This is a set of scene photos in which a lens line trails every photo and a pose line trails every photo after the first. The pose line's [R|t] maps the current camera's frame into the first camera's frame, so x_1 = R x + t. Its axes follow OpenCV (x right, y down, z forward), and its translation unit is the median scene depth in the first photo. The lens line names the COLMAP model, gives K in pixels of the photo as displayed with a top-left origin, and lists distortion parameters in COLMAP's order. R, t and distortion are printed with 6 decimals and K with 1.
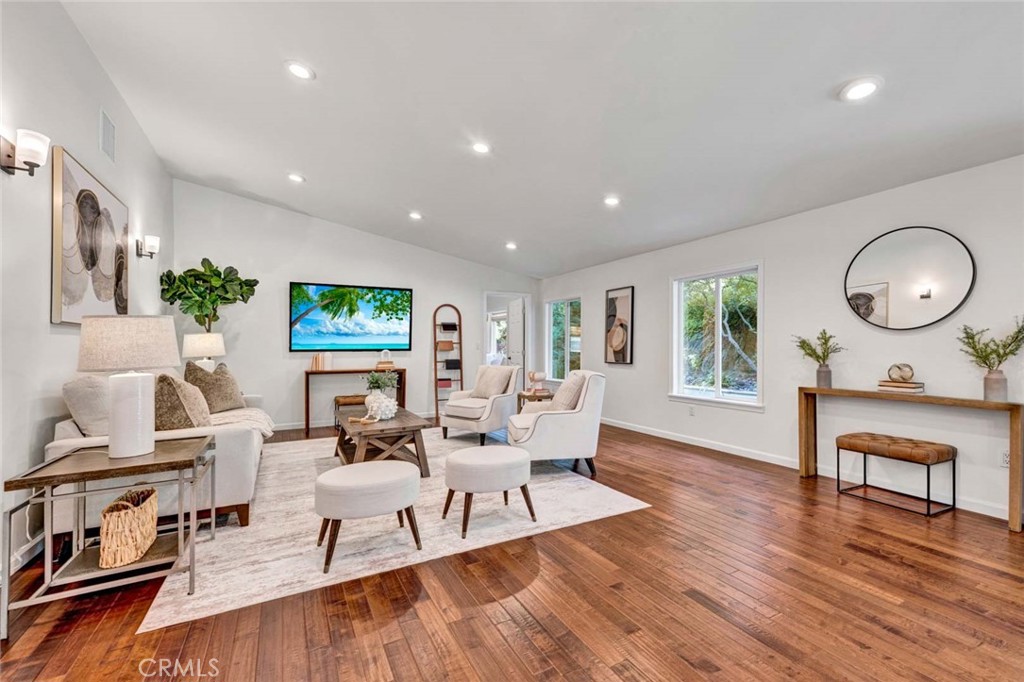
lens RADIAL K [[418.4, 0, 512.0], [0, 418.4, 341.0], [0, 0, 1]] dist [-0.003627, -0.000072]
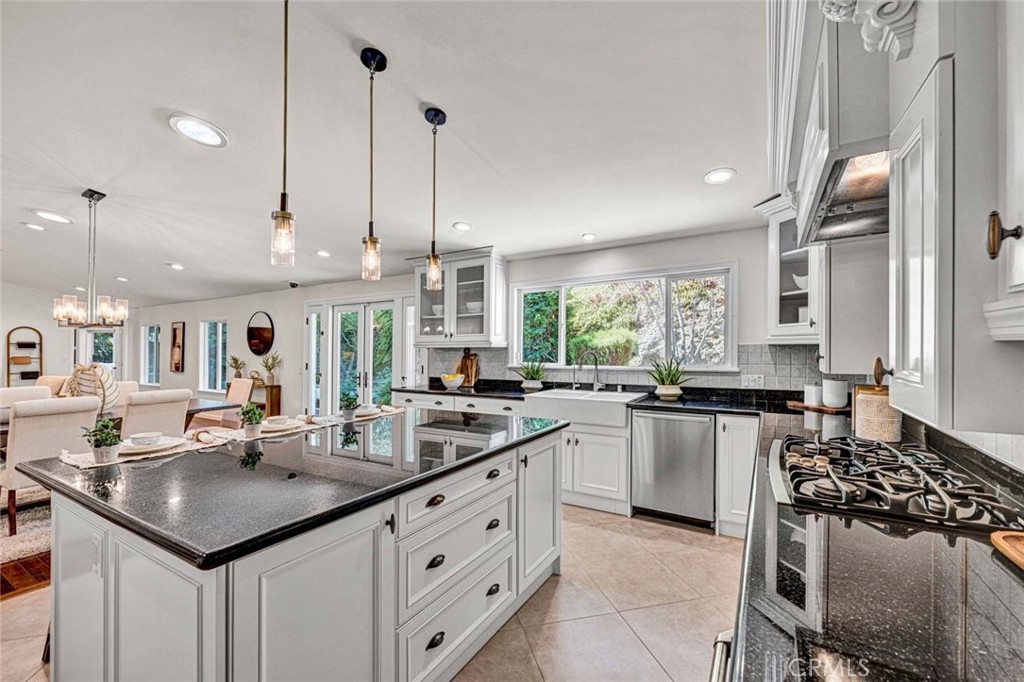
lens RADIAL K [[418.2, 0, 512.0], [0, 418.2, 341.0], [0, 0, 1]] dist [0.019856, 0.000099]
pose [[0.868963, 0.005988, 0.494842, 0.550322], [-0.007008, 0.999975, 0.000205, -0.065907], [-0.494828, -0.003645, 0.868983, -0.943620]]
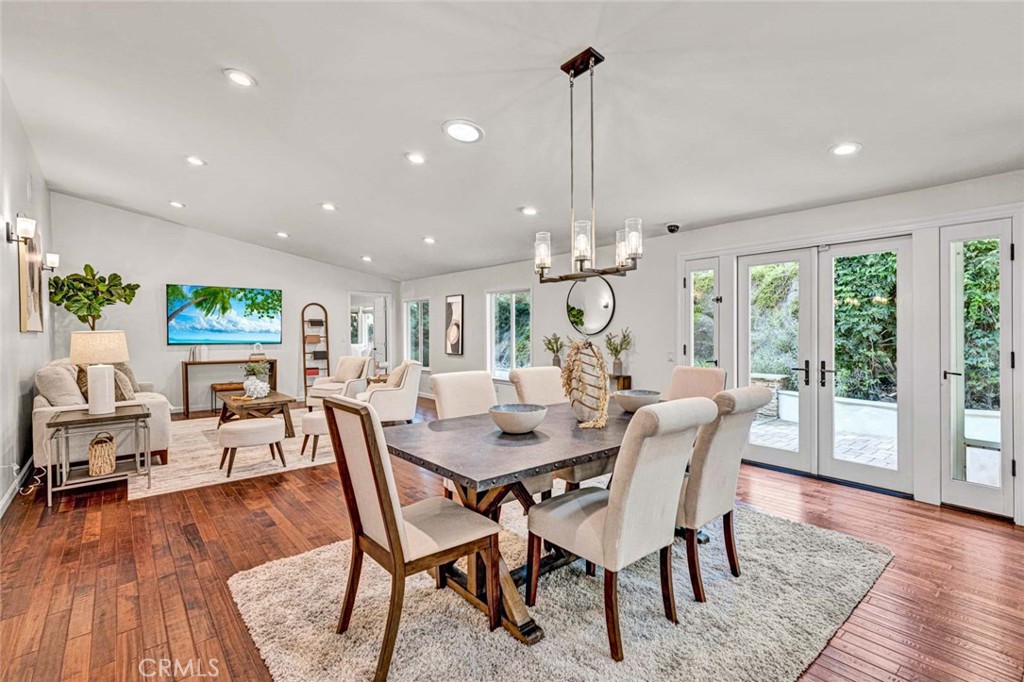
lens RADIAL K [[480.5, 0, 497.4], [0, 480.5, 346.8], [0, 0, 1]] dist [-0.000780, 0.000082]
pose [[0.984180, -0.003169, 0.177143, 0.125549], [-0.004972, 0.998952, 0.045495, -0.036021], [-0.177102, -0.045656, 0.983133, -0.464259]]
